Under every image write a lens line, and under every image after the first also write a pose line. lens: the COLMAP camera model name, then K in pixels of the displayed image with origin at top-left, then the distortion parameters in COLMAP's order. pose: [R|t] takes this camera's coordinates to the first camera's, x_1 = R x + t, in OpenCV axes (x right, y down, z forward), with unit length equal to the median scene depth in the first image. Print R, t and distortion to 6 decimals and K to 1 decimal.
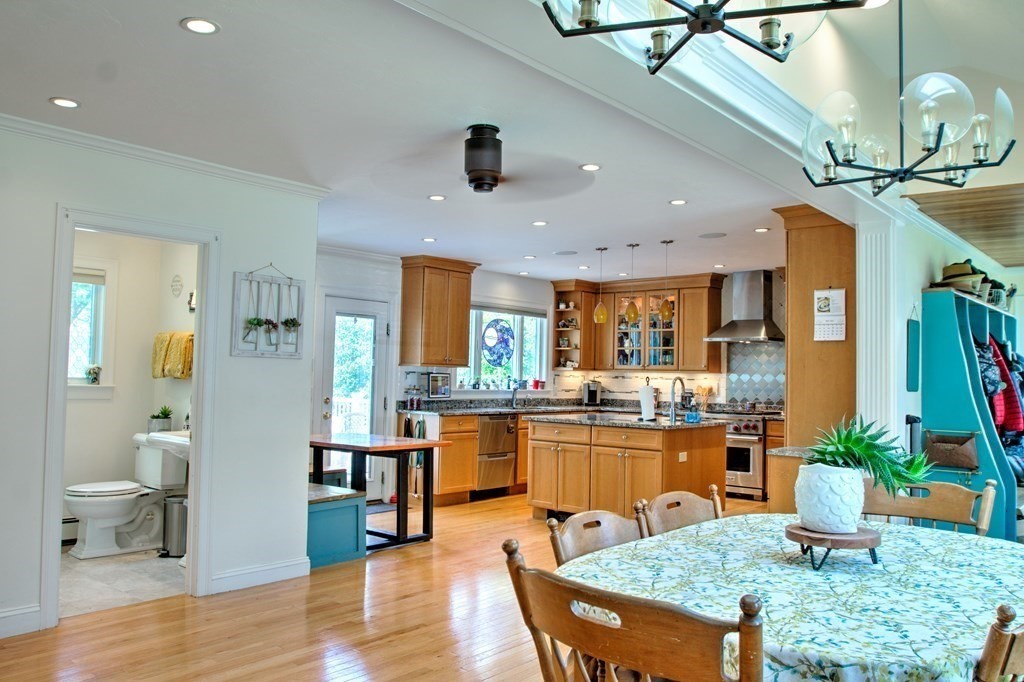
lens RADIAL K [[762.8, 0, 512.0], [0, 762.8, 341.0], [0, 0, 1]] dist [-0.078833, 0.057304]
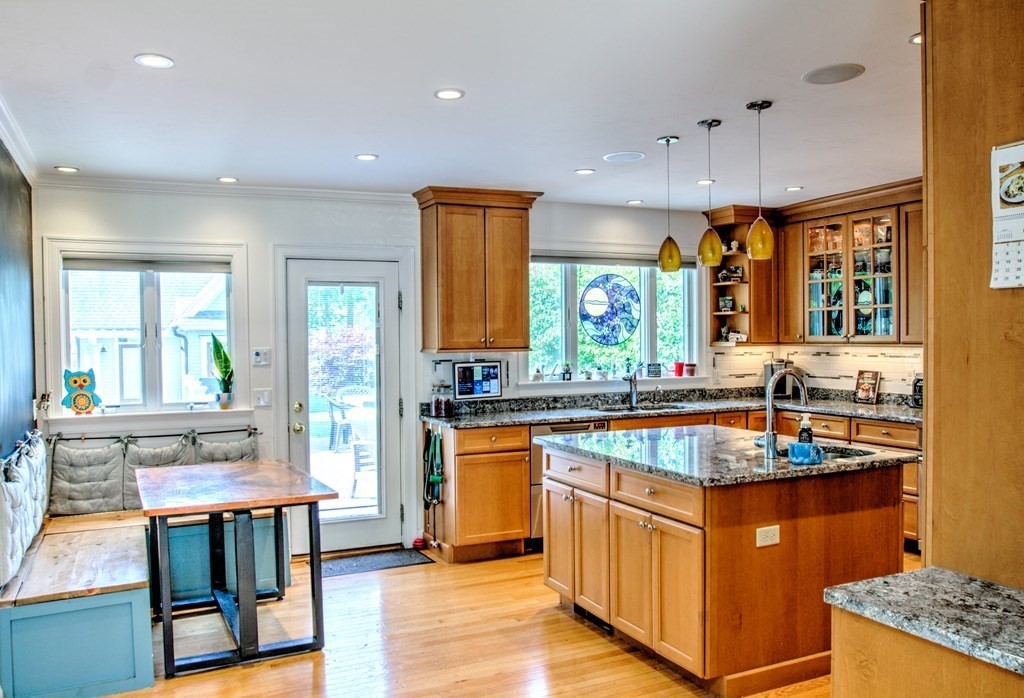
lens RADIAL K [[802.9, 0, 512.0], [0, 802.9, 349.0], [0, 0, 1]] dist [-0.081653, 0.004586]
pose [[0.915015, -0.026110, -0.402573, 0.187902], [0.048813, 0.997737, 0.046237, -0.000003], [0.400455, -0.061958, 0.914219, 0.315732]]
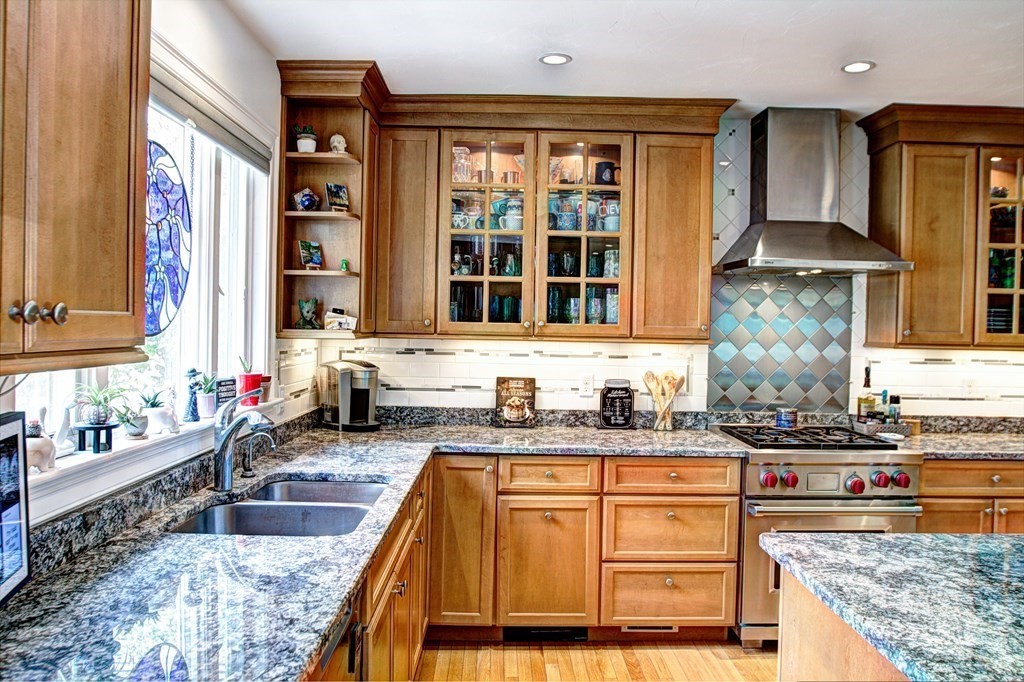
lens RADIAL K [[762.8, 0, 512.0], [0, 762.8, 341.0], [0, 0, 1]] dist [-0.078833, 0.057304]
pose [[0.742433, -0.023433, 0.669511, -0.095819], [-0.030323, 0.997188, 0.068527, 0.015035], [-0.669234, -0.071178, 0.739635, 0.742120]]
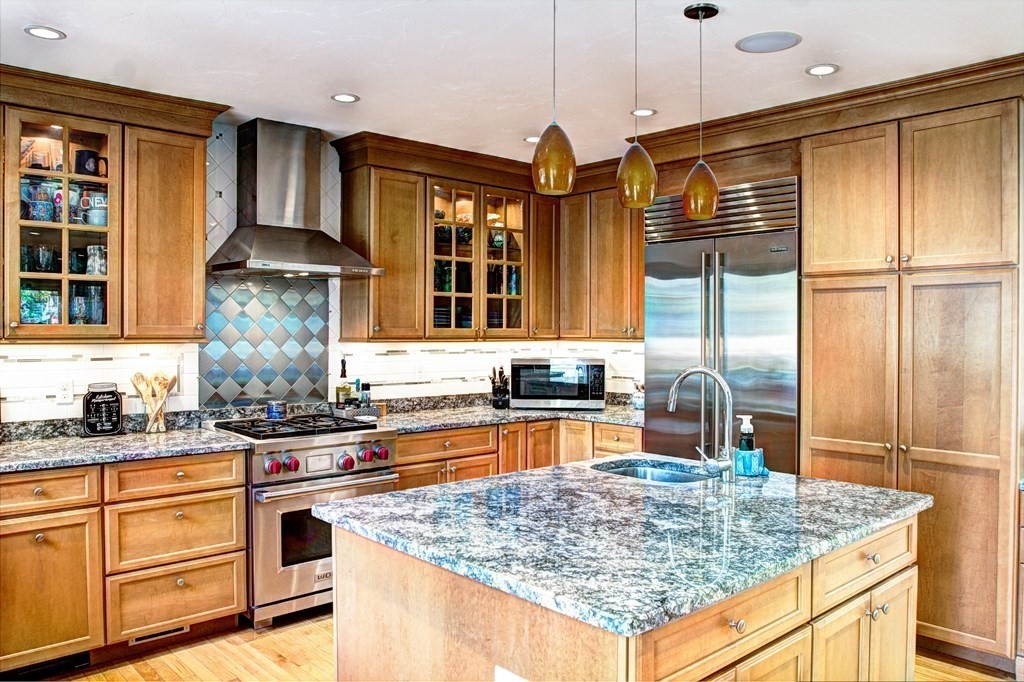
lens RADIAL K [[762.8, 0, 512.0], [0, 762.8, 341.0], [0, 0, 1]] dist [-0.078833, 0.057304]
pose [[0.115854, -0.035749, 0.992623, -0.132810], [-0.043729, 0.998200, 0.041054, 0.016186], [-0.992303, -0.048163, 0.114082, 0.758810]]
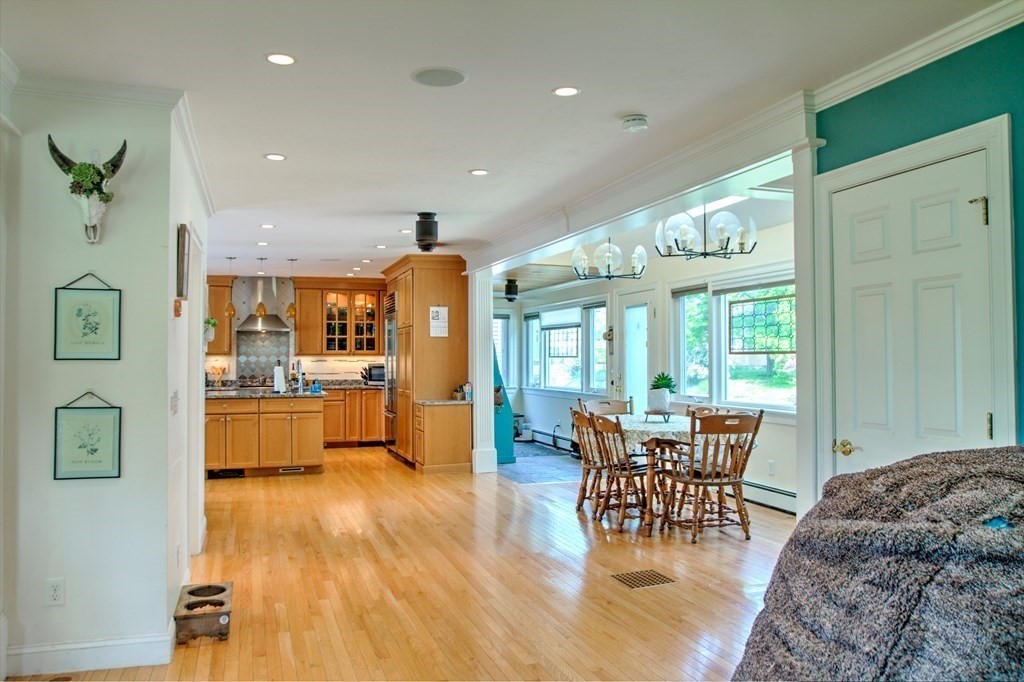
lens RADIAL K [[762.8, 0, 512.0], [0, 762.8, 341.0], [0, 0, 1]] dist [-0.078833, 0.057304]
pose [[0.499960, -0.003575, 0.866041, -0.558161], [-0.023453, 0.999569, 0.017666, -0.013729], [-0.865731, -0.029144, 0.499661, -0.009942]]
